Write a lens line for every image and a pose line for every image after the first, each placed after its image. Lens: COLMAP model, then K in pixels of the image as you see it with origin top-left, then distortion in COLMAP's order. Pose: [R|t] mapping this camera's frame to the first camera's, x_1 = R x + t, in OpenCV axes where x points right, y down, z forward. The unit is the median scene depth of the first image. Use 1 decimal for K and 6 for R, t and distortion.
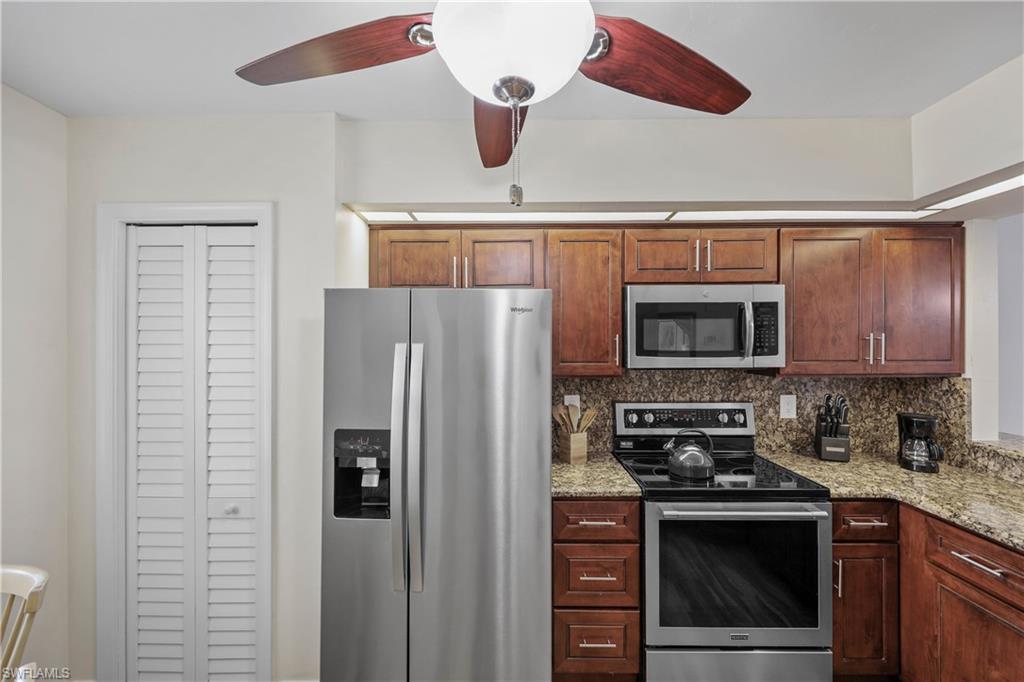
lens RADIAL K [[415.0, 0, 516.3], [0, 415.0, 345.7], [0, 0, 1]] dist [-0.000897, -0.000040]
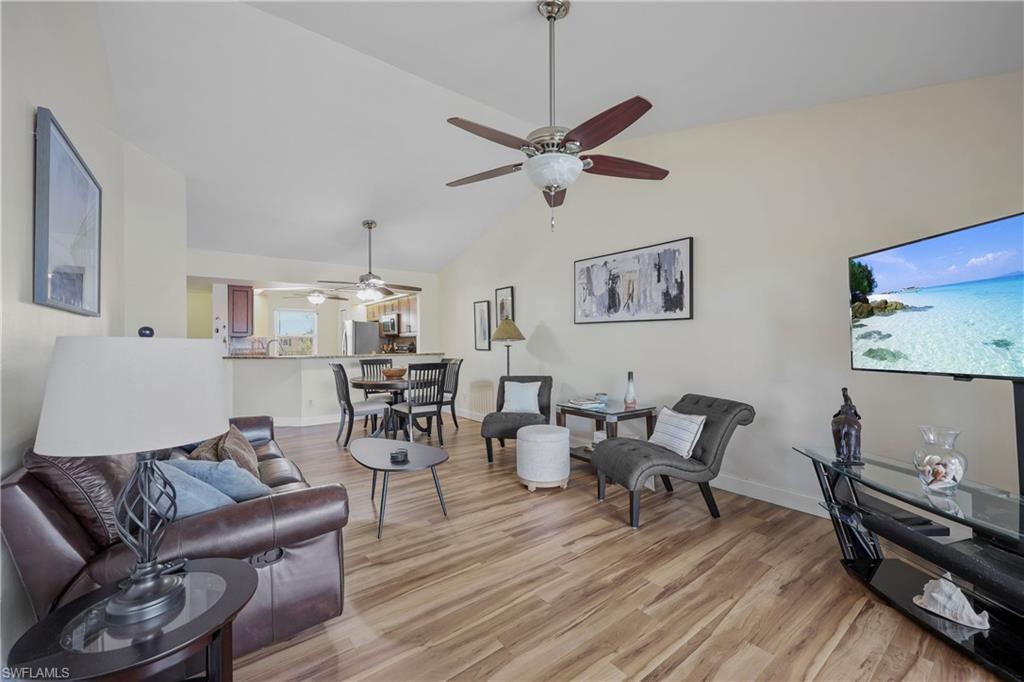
lens RADIAL K [[410.7, 0, 514.9], [0, 410.7, 340.1], [0, 0, 1]] dist [-0.001887, -0.000068]
pose [[0.612191, -0.004730, -0.790696, 4.427494], [0.001621, 0.999988, -0.004727, 0.130822], [0.790708, 0.001612, 0.612191, -0.530882]]
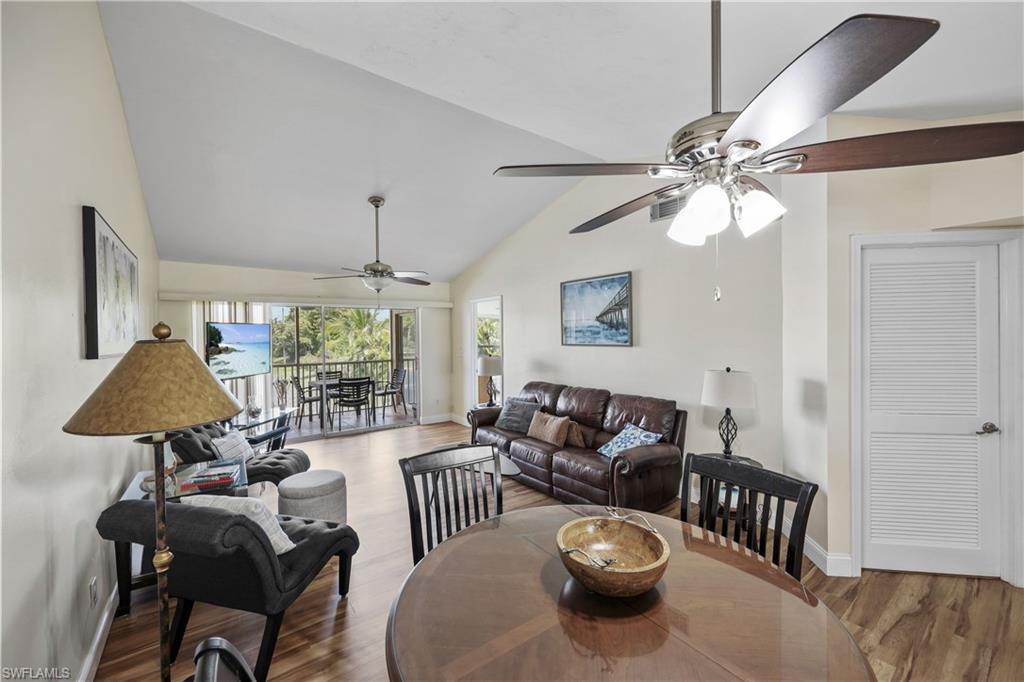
lens RADIAL K [[407.8, 0, 513.9], [0, 407.8, 341.7], [0, 0, 1]] dist [-0.000596, 0.000329]
pose [[-0.606979, 0.000056, 0.794718, 1.507585], [0.017707, 0.999753, 0.013453, -0.002176], [-0.794520, 0.022238, -0.606830, 0.927311]]
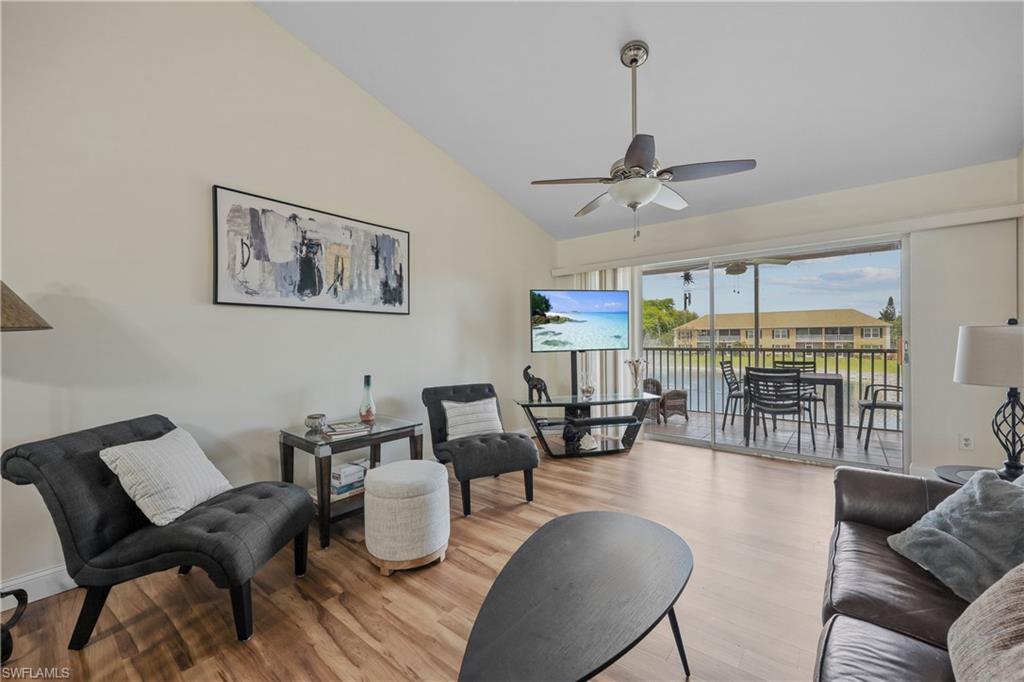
lens RADIAL K [[410.7, 0, 514.9], [0, 410.7, 340.1], [0, 0, 1]] dist [-0.001887, -0.000068]
pose [[0.623387, -0.007957, 0.781873, 2.436296], [0.012168, 0.999926, 0.000474, 0.146019], [-0.781819, 0.009219, 0.623437, -0.301724]]
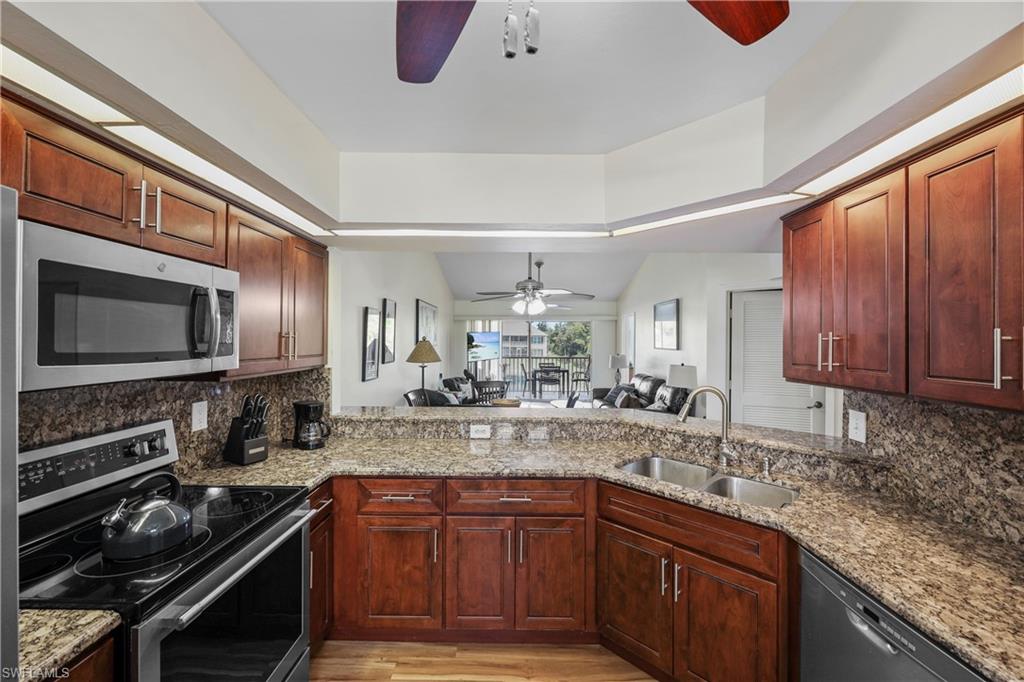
lens RADIAL K [[410.7, 0, 514.9], [0, 410.7, 340.1], [0, 0, 1]] dist [-0.001887, -0.000068]
pose [[-0.001097, 0.003460, 0.999993, -0.198515], [0.000246, 0.999994, -0.003459, -0.003827], [-0.999999, 0.000242, -0.001098, 0.416540]]
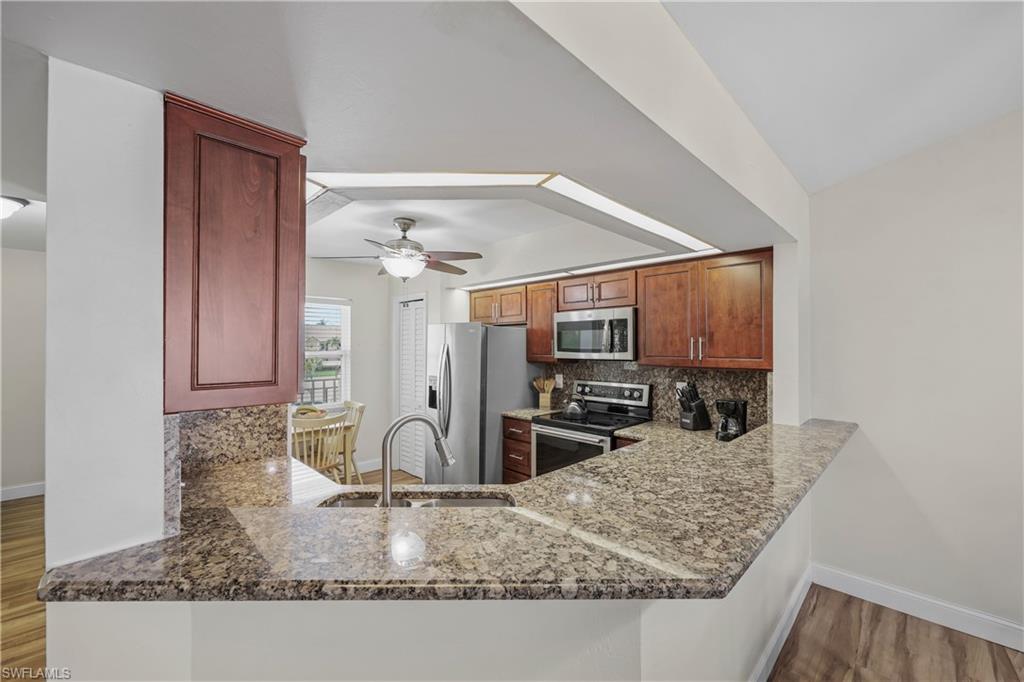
lens RADIAL K [[413.7, 0, 516.9], [0, 413.7, 343.8], [0, 0, 1]] dist [-0.002090, -0.000109]
pose [[0.718843, -0.000848, -0.695171, 1.384651], [-0.005494, 0.999961, -0.006901, 0.004561], [0.695150, 0.008780, 0.718811, -0.414560]]
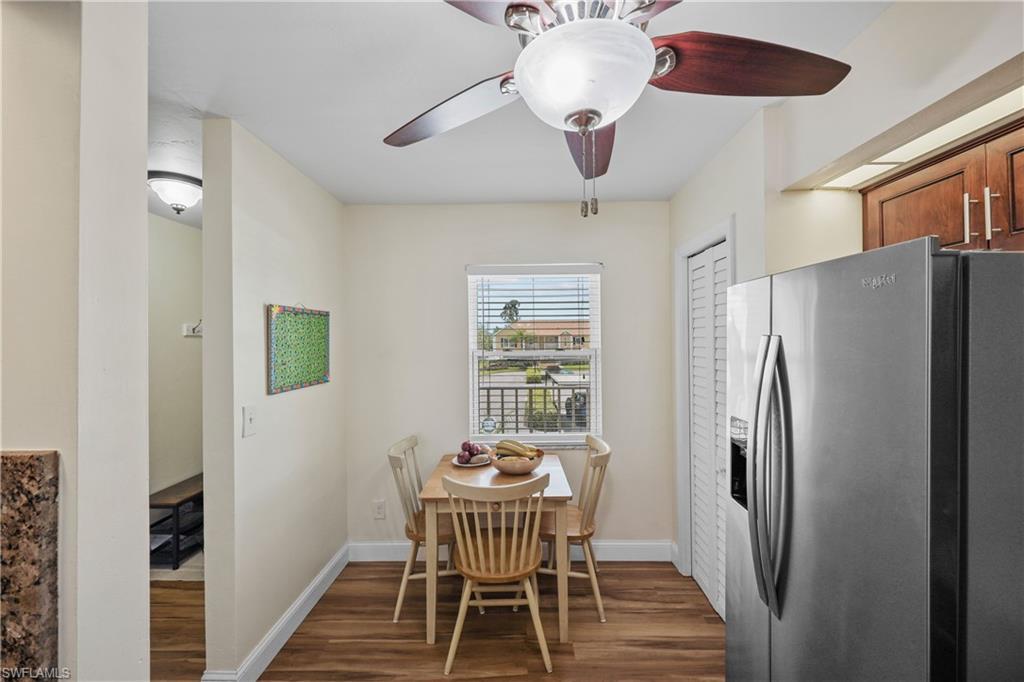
lens RADIAL K [[410.7, 0, 514.9], [0, 410.7, 340.1], [0, 0, 1]] dist [-0.001887, -0.000068]
pose [[-0.008573, 0.001602, -0.999962, 0.467222], [0.005724, 0.999982, 0.001552, -0.001548], [0.999947, -0.005711, -0.008582, 0.331157]]
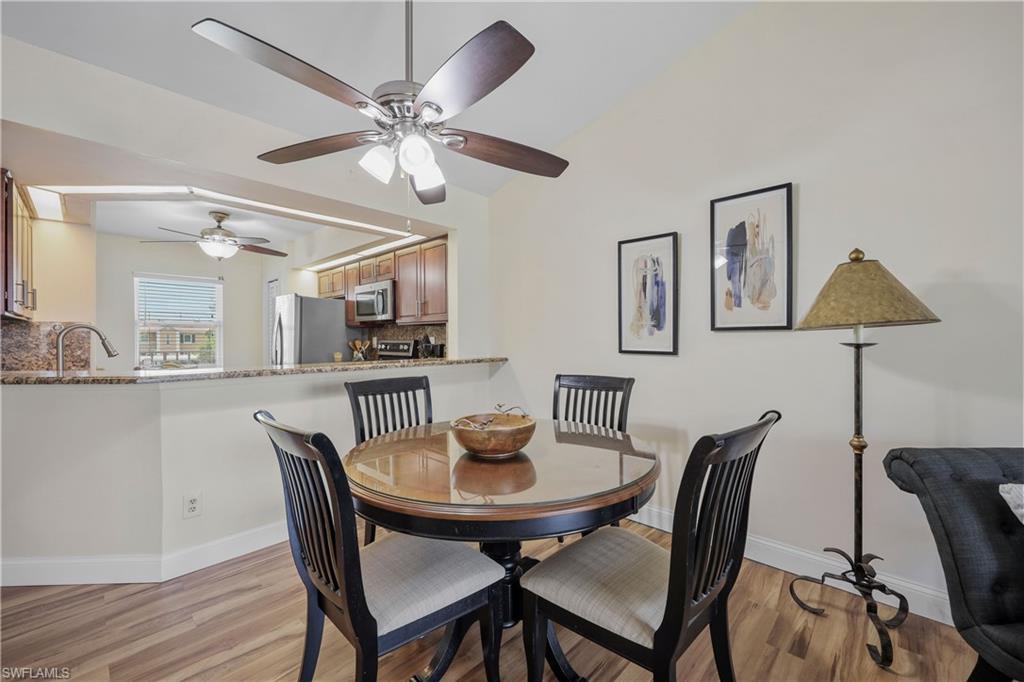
lens RADIAL K [[407.8, 0, 513.9], [0, 407.8, 341.7], [0, 0, 1]] dist [-0.000596, 0.000329]
pose [[0.731111, 0.007049, -0.682222, 2.442345], [-0.003395, 0.999972, 0.006694, 0.145067], [0.682250, -0.002578, 0.731114, -0.074323]]
